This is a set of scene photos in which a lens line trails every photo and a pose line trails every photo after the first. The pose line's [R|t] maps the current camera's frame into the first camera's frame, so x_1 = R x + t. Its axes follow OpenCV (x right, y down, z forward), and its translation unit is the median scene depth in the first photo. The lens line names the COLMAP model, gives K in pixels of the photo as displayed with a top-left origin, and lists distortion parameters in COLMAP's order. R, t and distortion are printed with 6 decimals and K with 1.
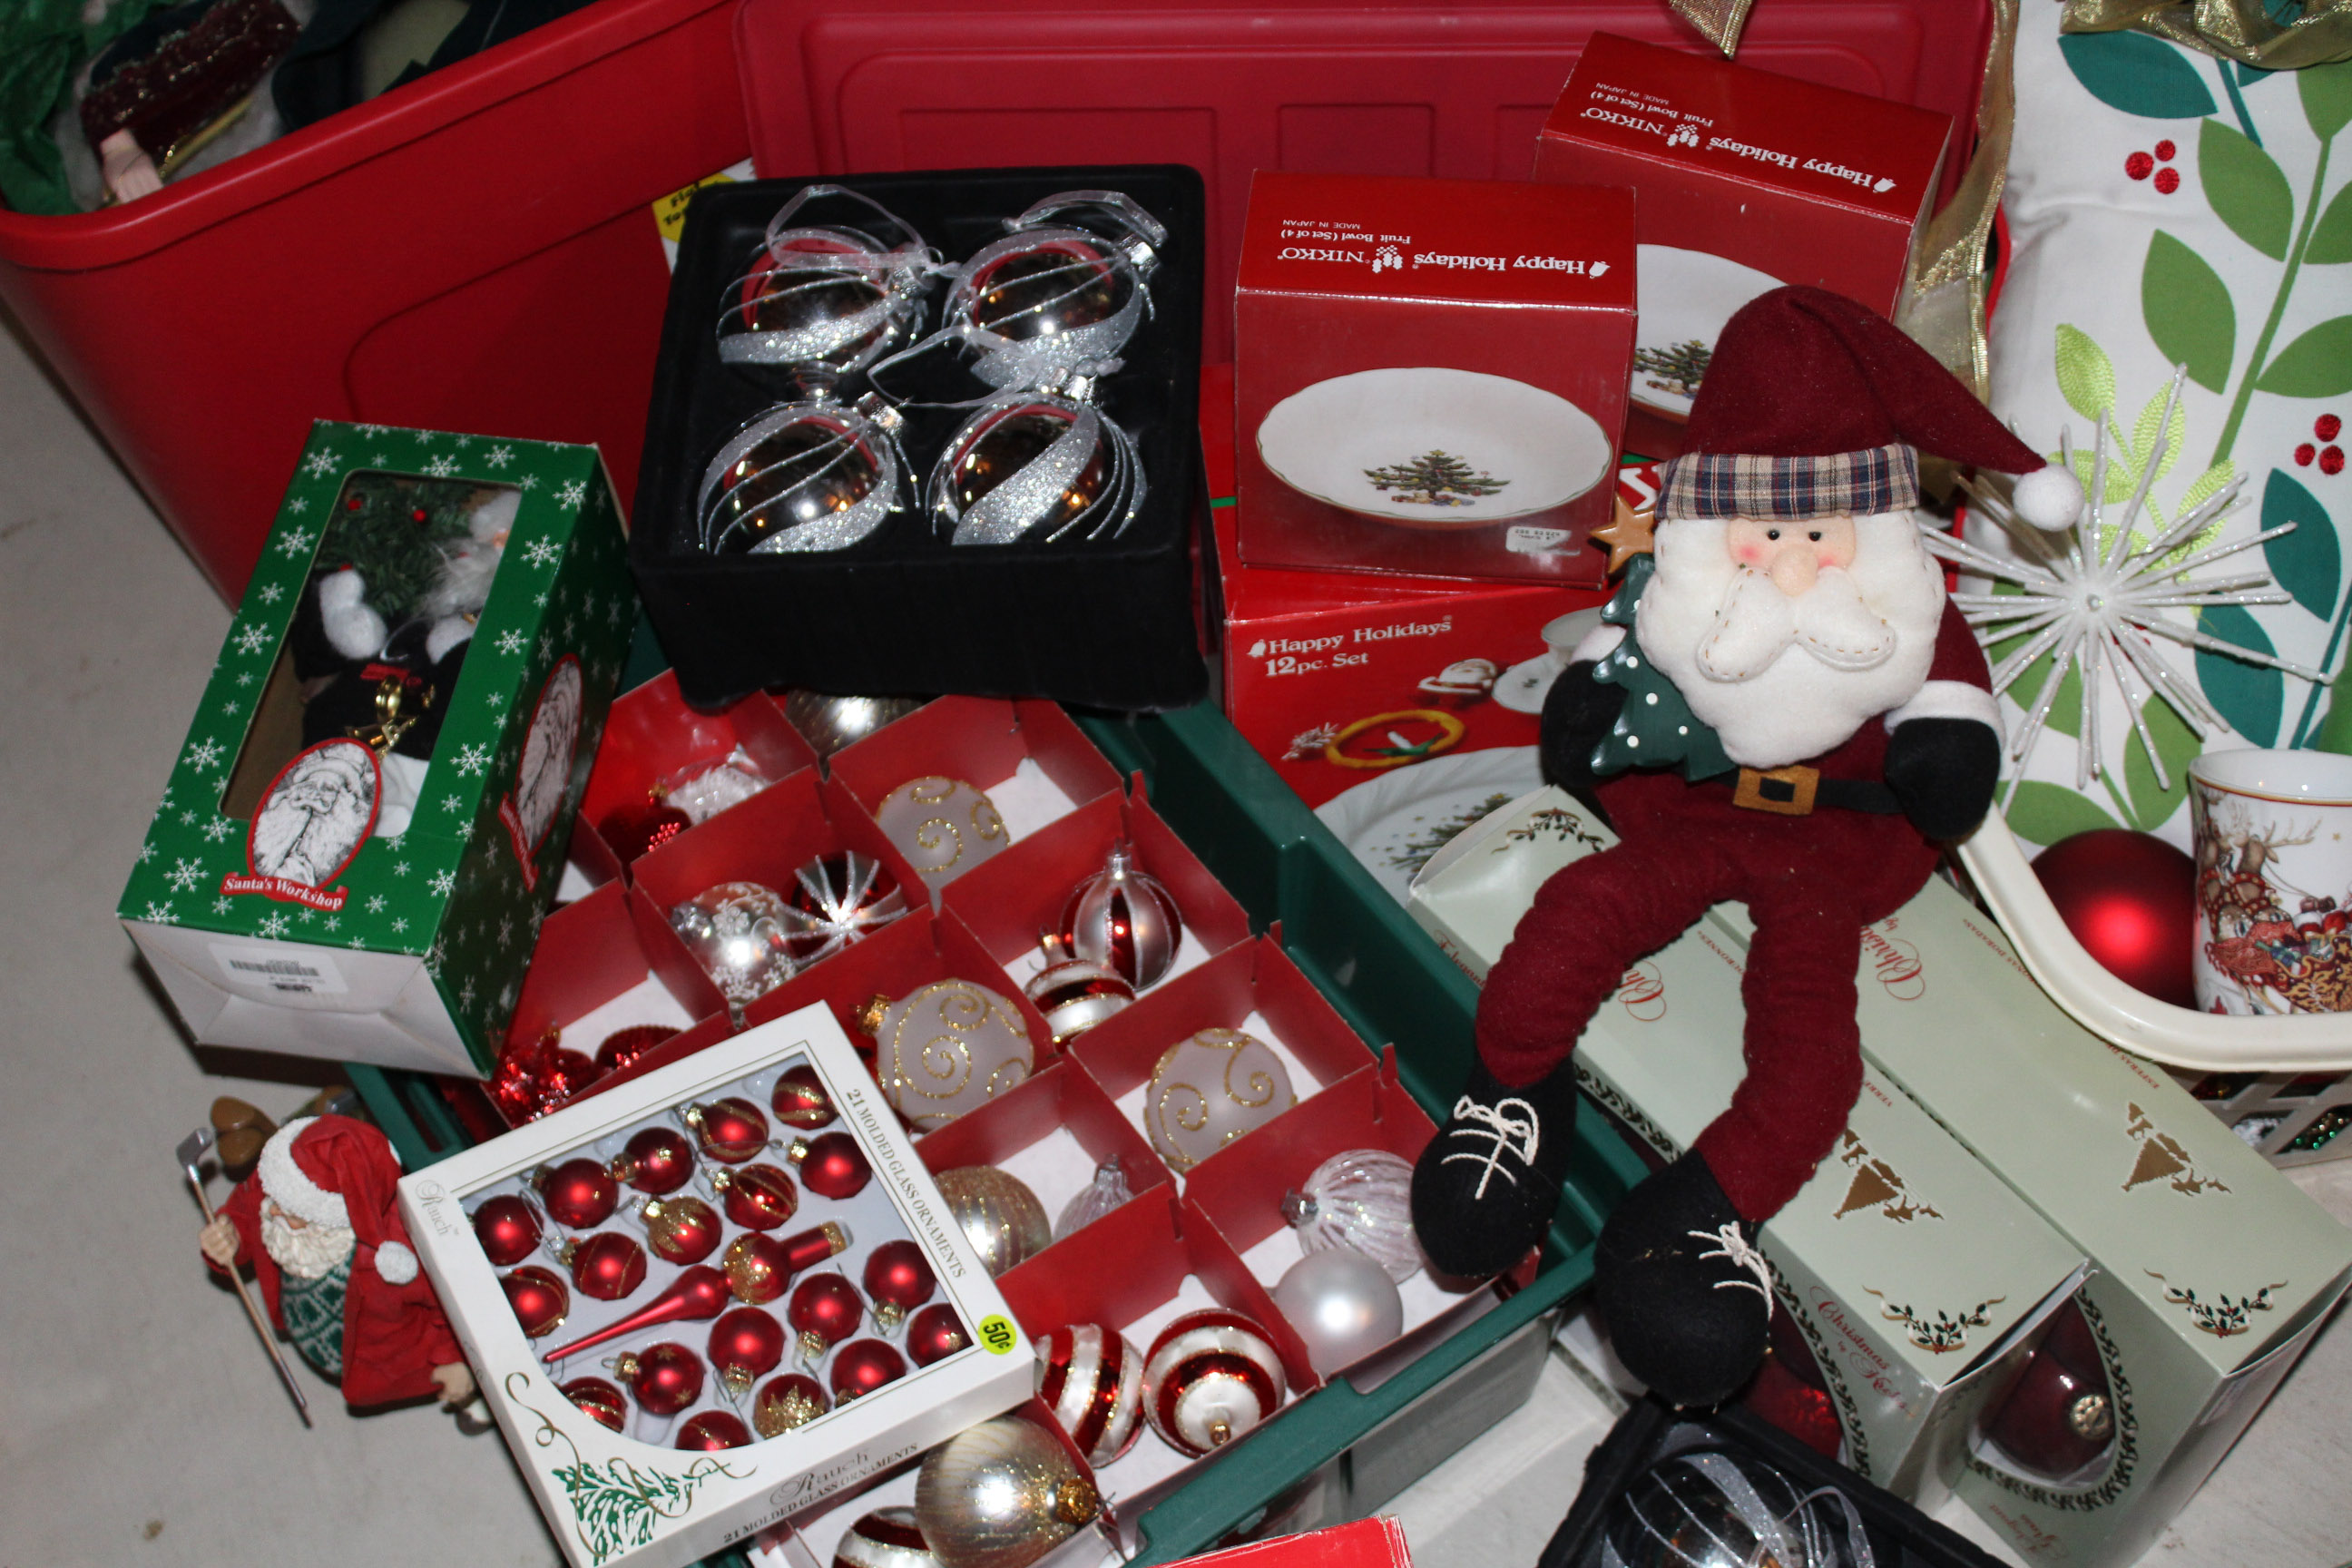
lens RADIAL K [[2996.9, 0, 1147.2], [0, 2996.9, 816.1], [0, 0, 1]] dist [-0.054735, 0.000000]
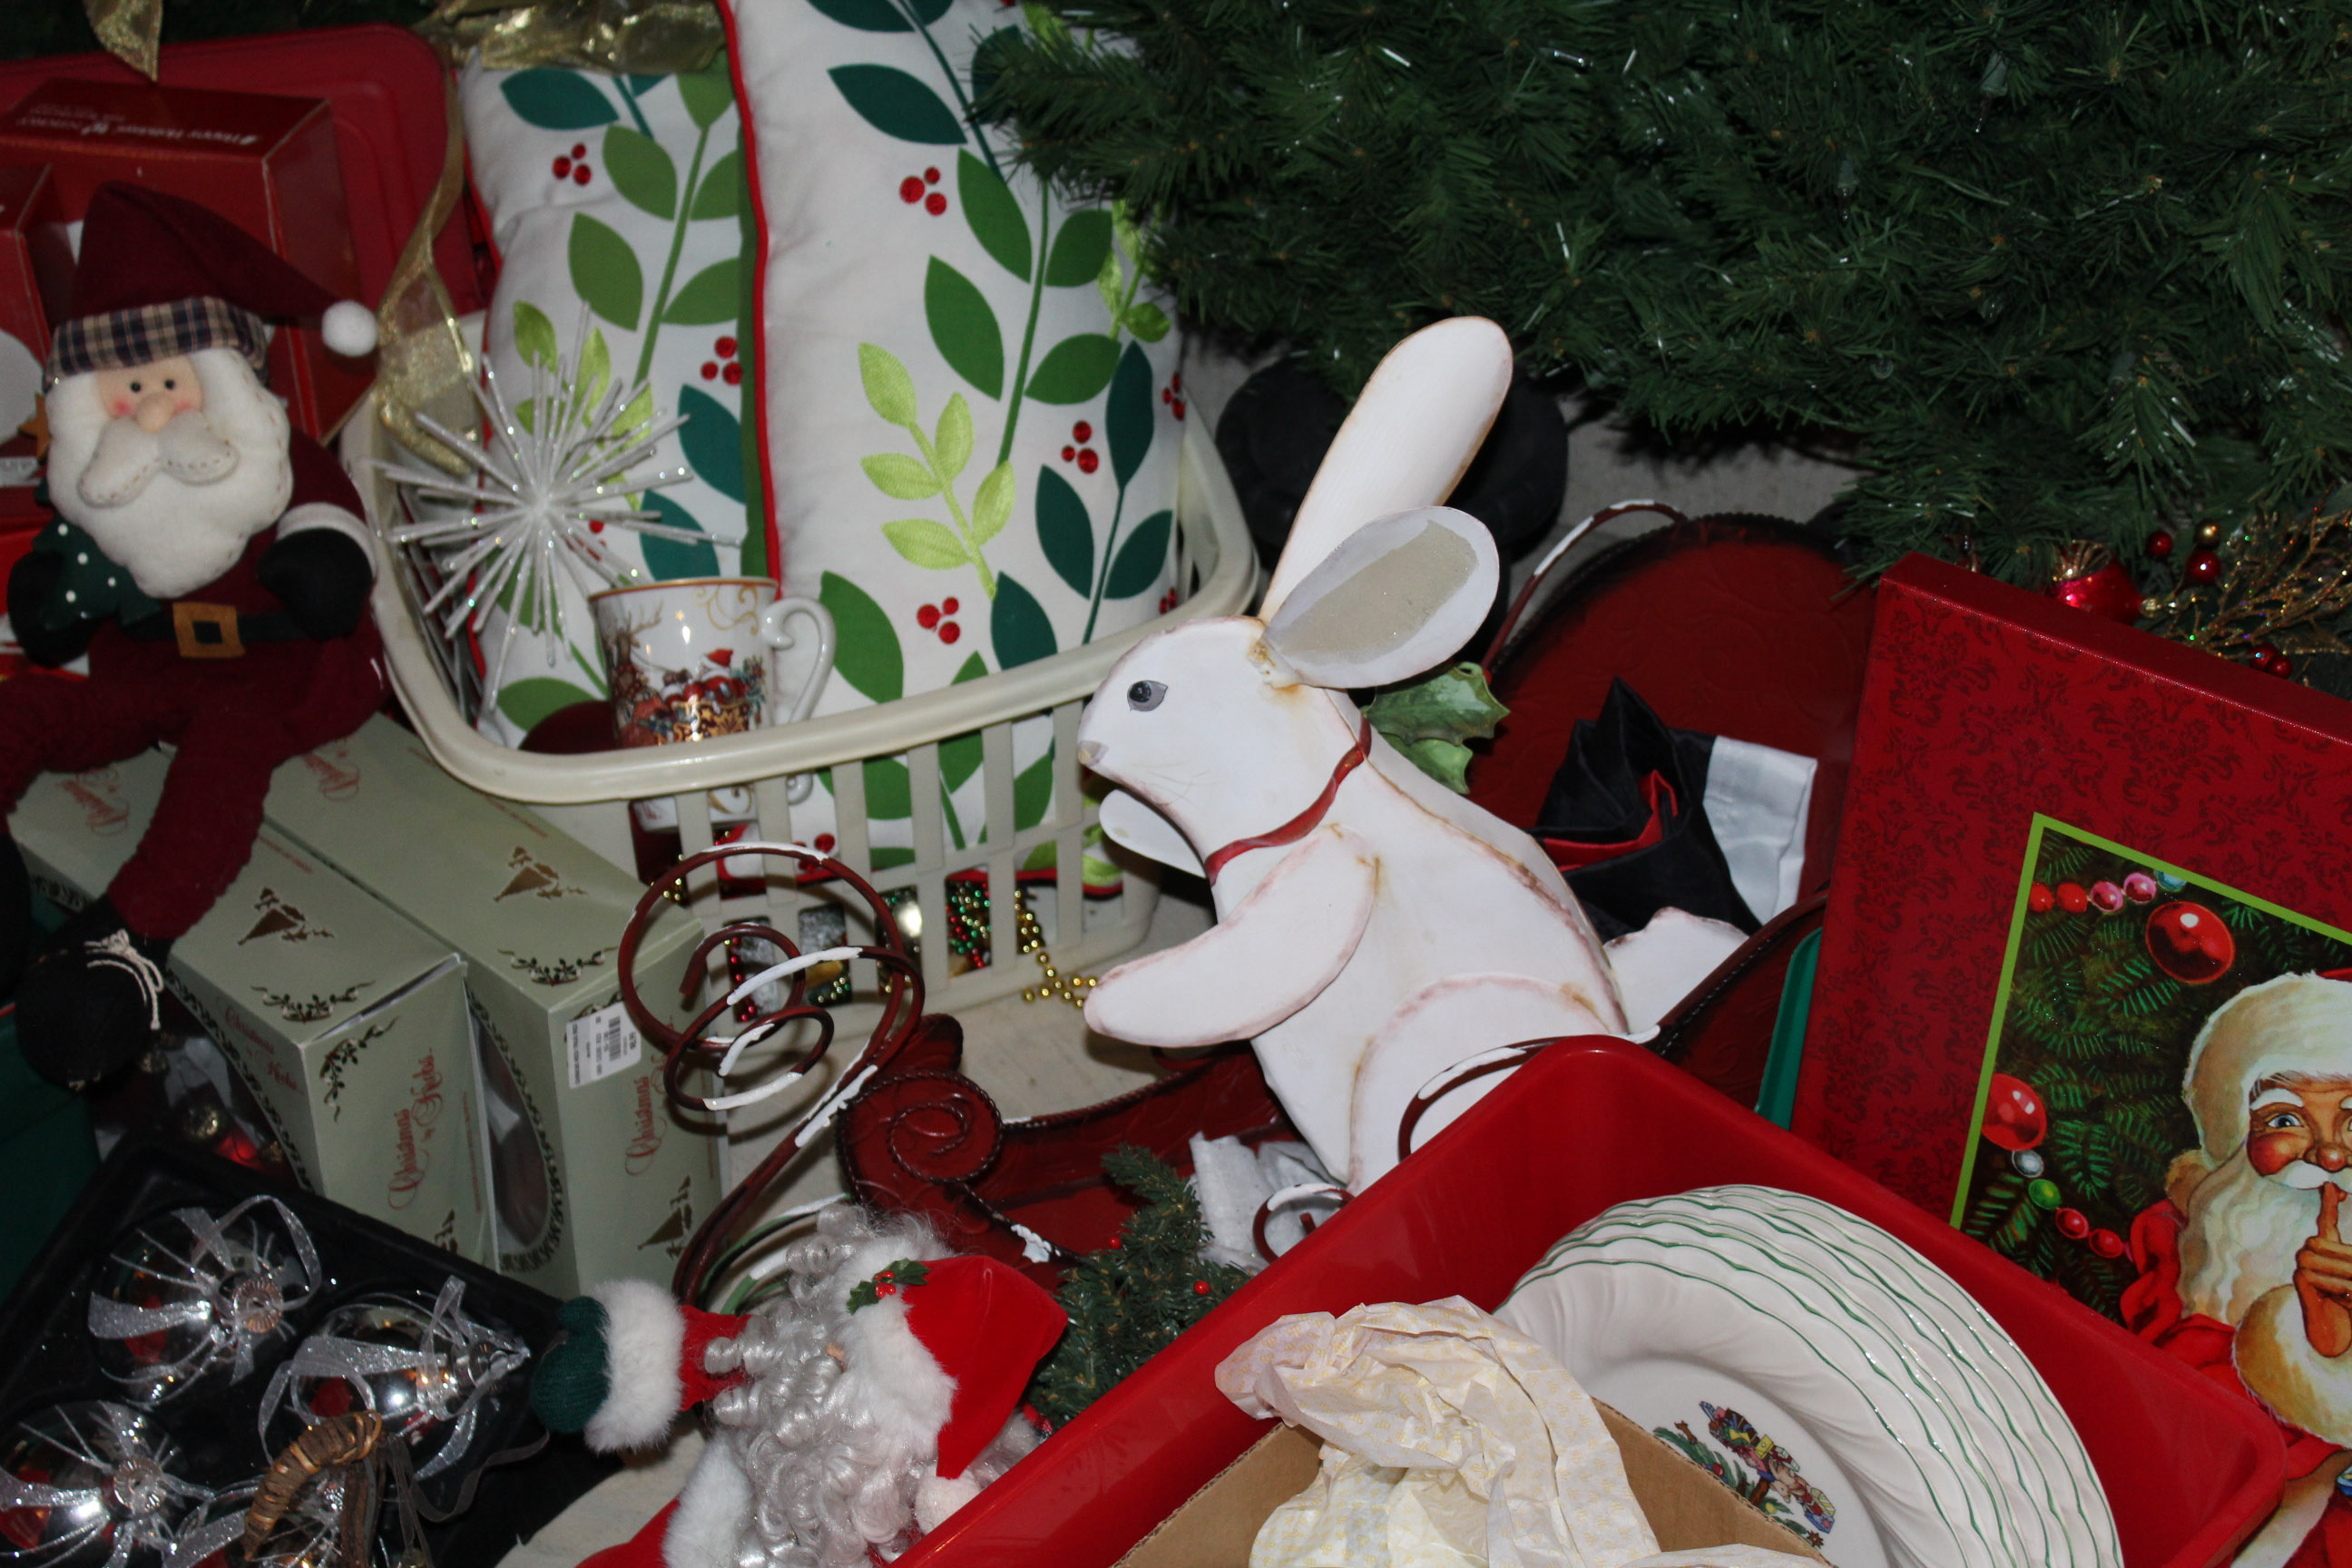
lens RADIAL K [[3768.3, 0, 1134.9], [0, 3768.3, 804.4], [0, 0, 1]] dist [-0.011873, 0.000000]
pose [[0.991515, -0.093171, 0.090644, 0.426859], [0.115650, 0.950655, -0.287888, 0.517158], [-0.059348, 0.295928, 0.953365, -0.403809]]
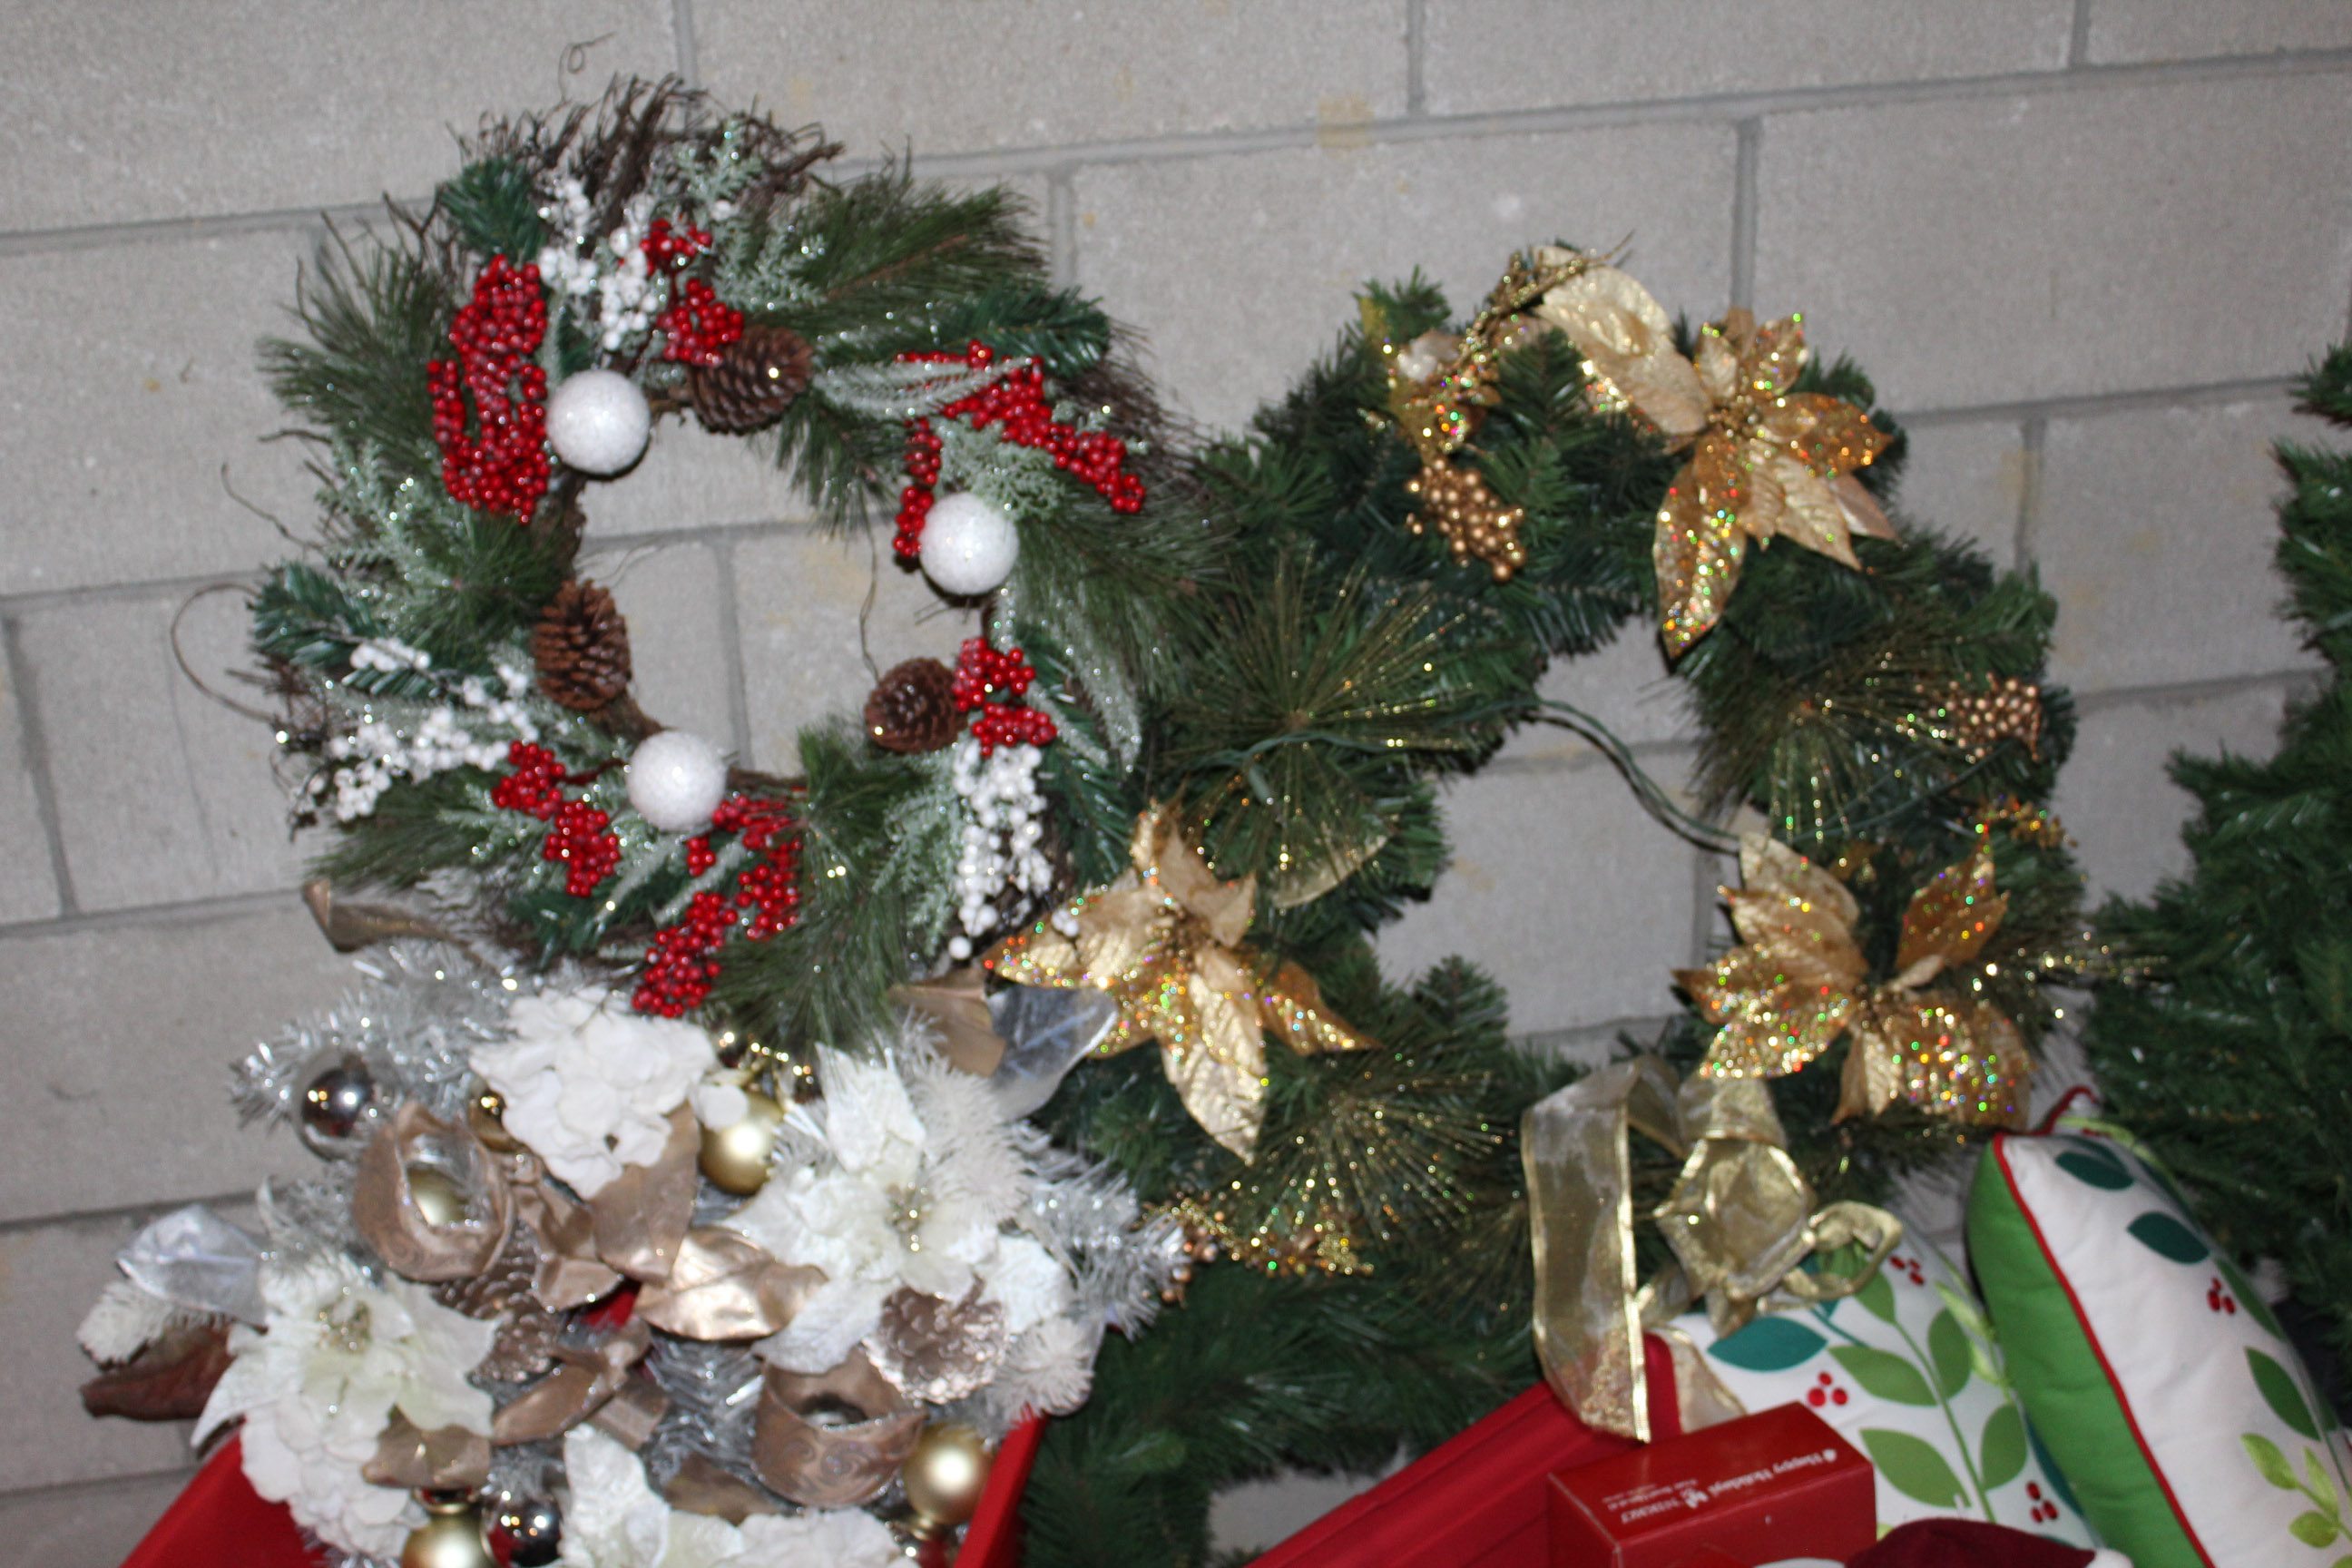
lens RADIAL K [[2931.2, 0, 1171.1], [0, 2931.2, 803.0], [0, 0, 1]] dist [-0.050302, 0.000000]
pose [[0.724996, -0.279561, 0.629465, -0.676539], [0.577279, 0.745132, -0.333958, -0.156330], [-0.375673, 0.605495, 0.701602, 0.019104]]
